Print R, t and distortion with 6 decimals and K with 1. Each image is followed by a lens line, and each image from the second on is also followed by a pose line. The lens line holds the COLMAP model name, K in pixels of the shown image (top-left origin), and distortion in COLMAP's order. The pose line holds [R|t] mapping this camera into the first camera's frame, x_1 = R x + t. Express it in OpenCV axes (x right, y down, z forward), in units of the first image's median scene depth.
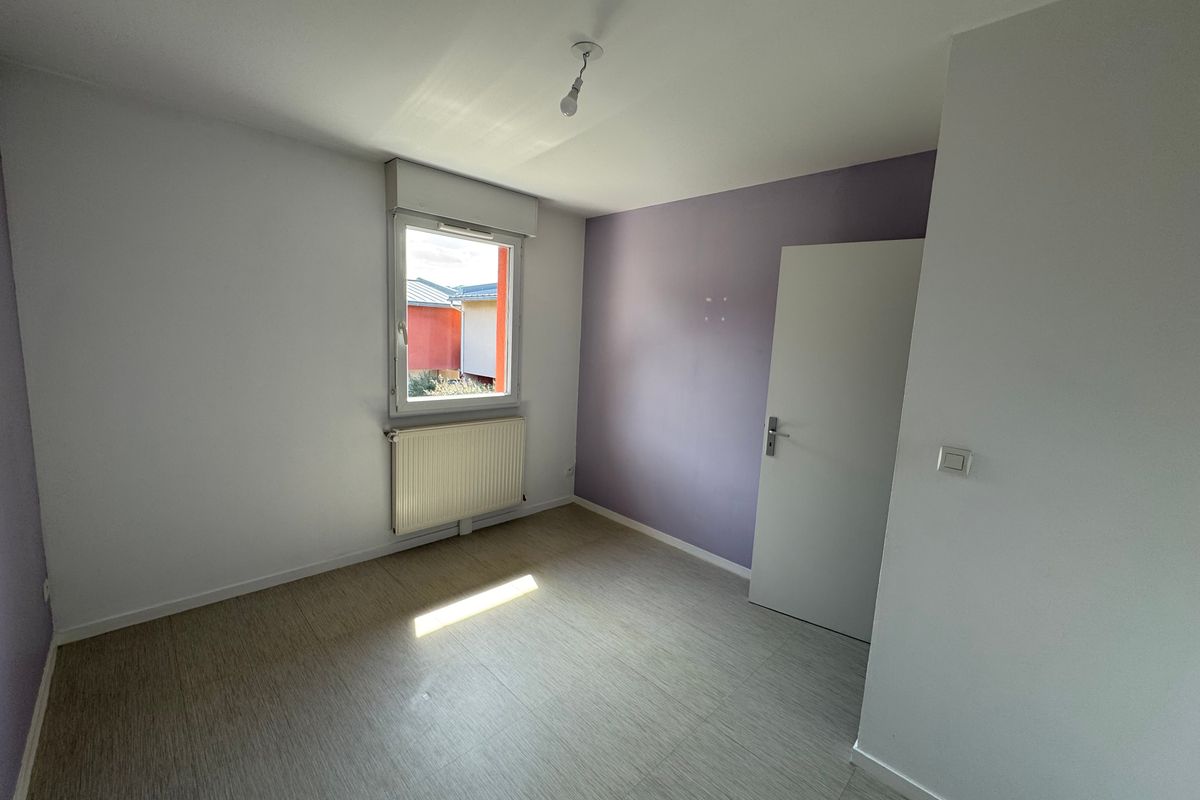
lens RADIAL K [[479.5, 0, 611.6], [0, 479.5, 406.4], [0, 0, 1]] dist [-0.002300, -0.000339]
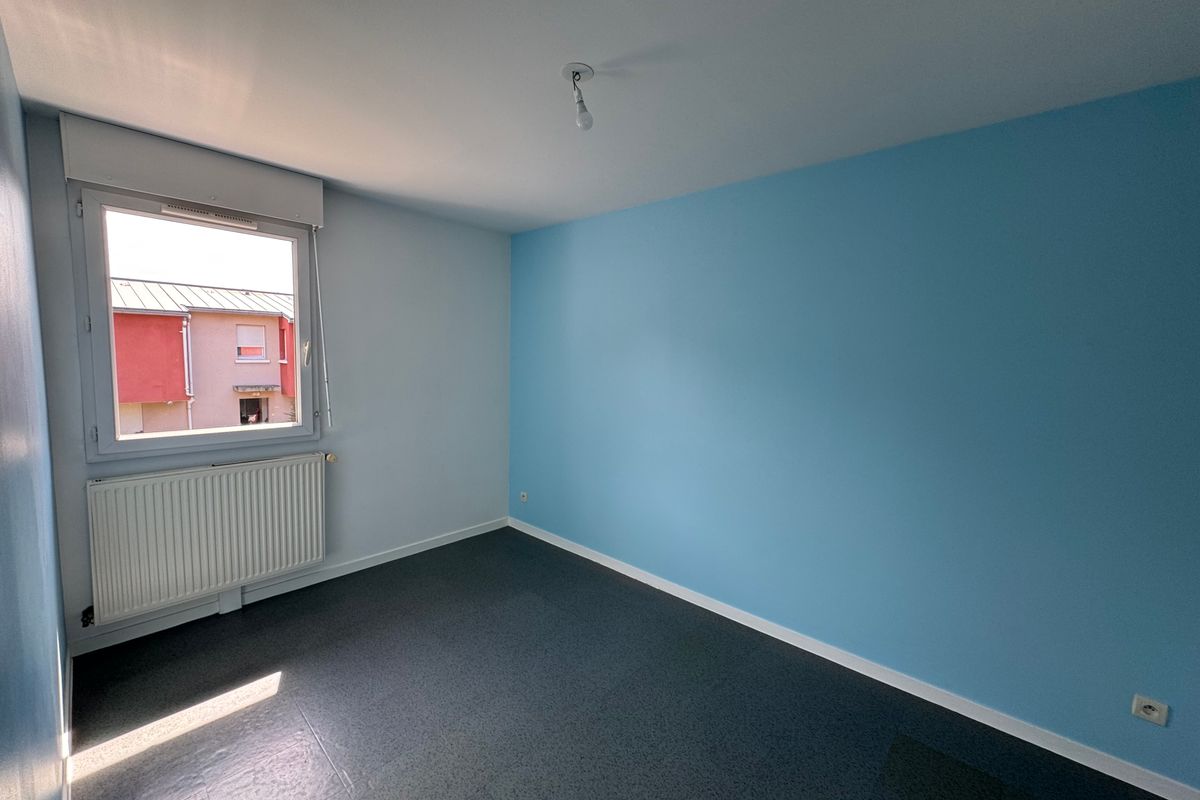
lens RADIAL K [[479.5, 0, 588.0], [0, 479.5, 397.6], [0, 0, 1]] dist [-0.002300, -0.000339]
pose [[0.999616, -0.025510, 0.010804, 0.290884], [0.026118, 0.997827, -0.060497, -0.012250], [-0.009237, 0.060755, 0.998110, 0.241519]]
